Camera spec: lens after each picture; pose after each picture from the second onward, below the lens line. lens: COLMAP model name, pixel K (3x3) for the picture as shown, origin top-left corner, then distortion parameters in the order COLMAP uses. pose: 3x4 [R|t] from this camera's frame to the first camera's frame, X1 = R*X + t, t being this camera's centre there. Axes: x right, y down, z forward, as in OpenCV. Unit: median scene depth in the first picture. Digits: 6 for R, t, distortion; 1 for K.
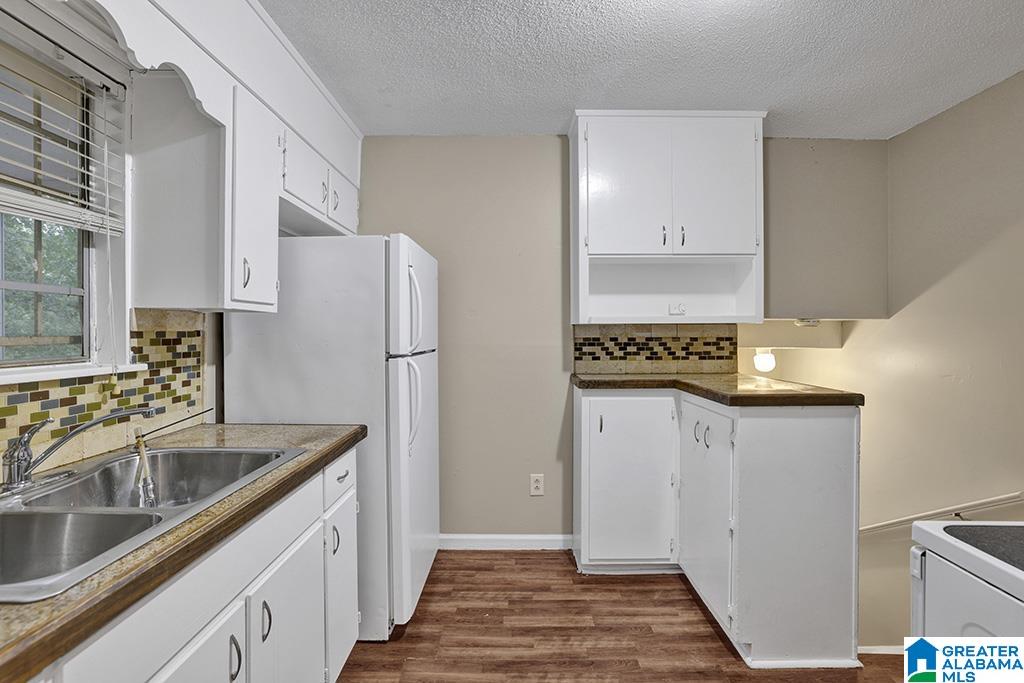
lens RADIAL K [[466.9, 0, 512.6], [0, 466.9, 334.8], [0, 0, 1]] dist [-0.025063, 0.001063]
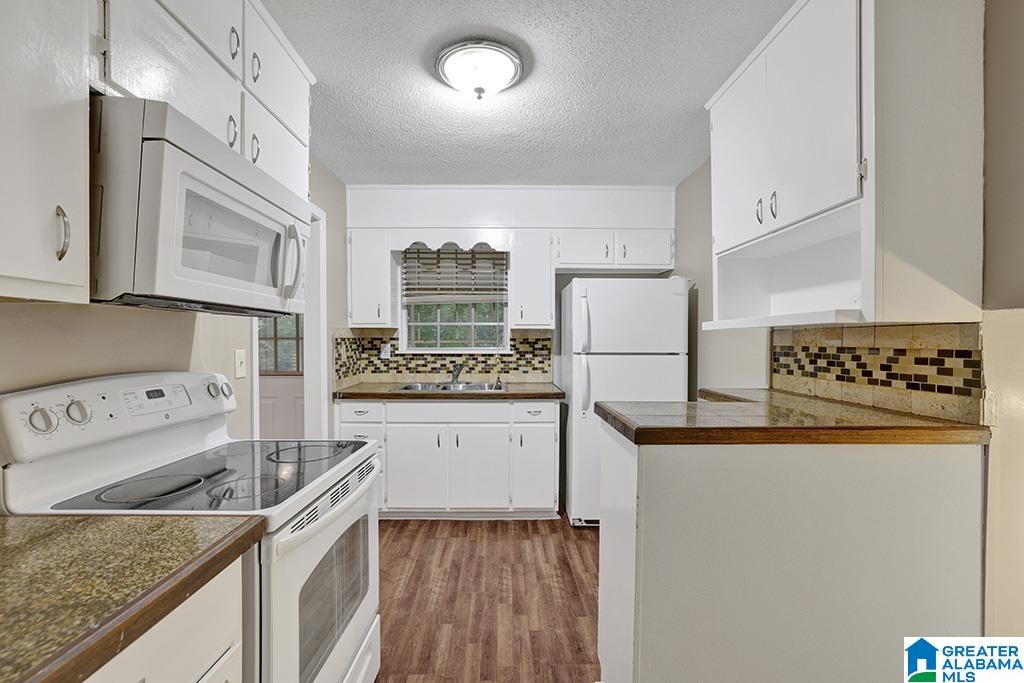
lens RADIAL K [[450.7, 0, 487.9], [0, 450.7, 343.1], [0, 0, 1]] dist [-0.002552, -0.000313]
pose [[-0.007794, 0.011148, -0.999907, 0.945044], [-0.004674, 0.999927, 0.011185, -0.005096], [0.999959, 0.004761, -0.007741, 0.500446]]
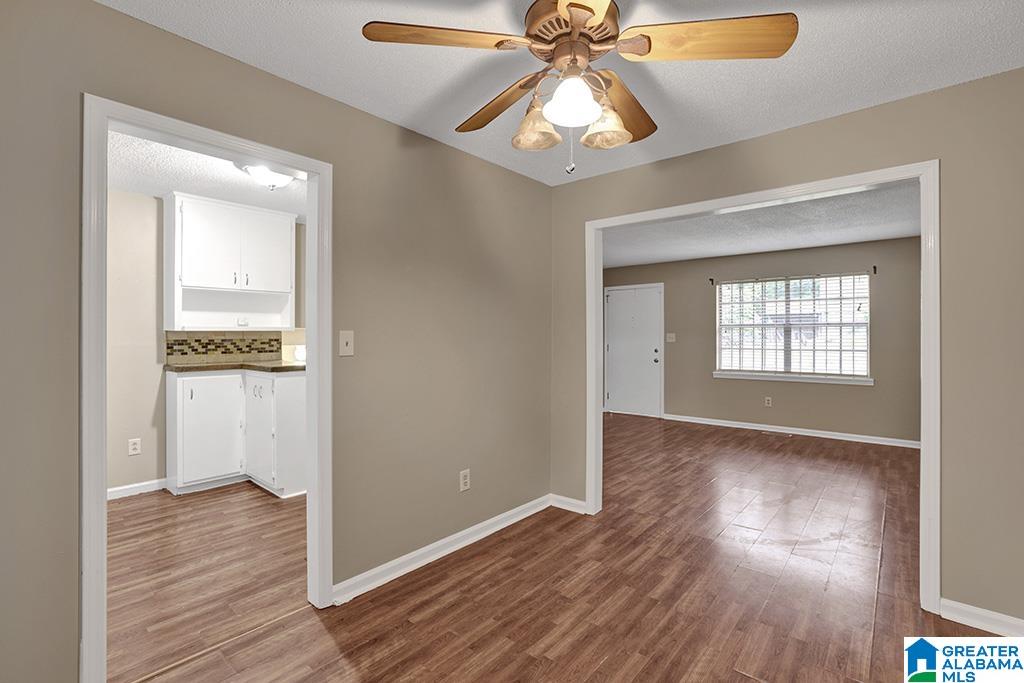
lens RADIAL K [[466.9, 0, 511.3], [0, 466.9, 338.0], [0, 0, 1]] dist [-0.025063, 0.001063]
pose [[0.649760, -0.000976, 0.760138, -0.258840], [0.001491, 0.999999, 0.000009, 0.002479], [-0.760138, 0.001127, 0.649761, -0.737478]]
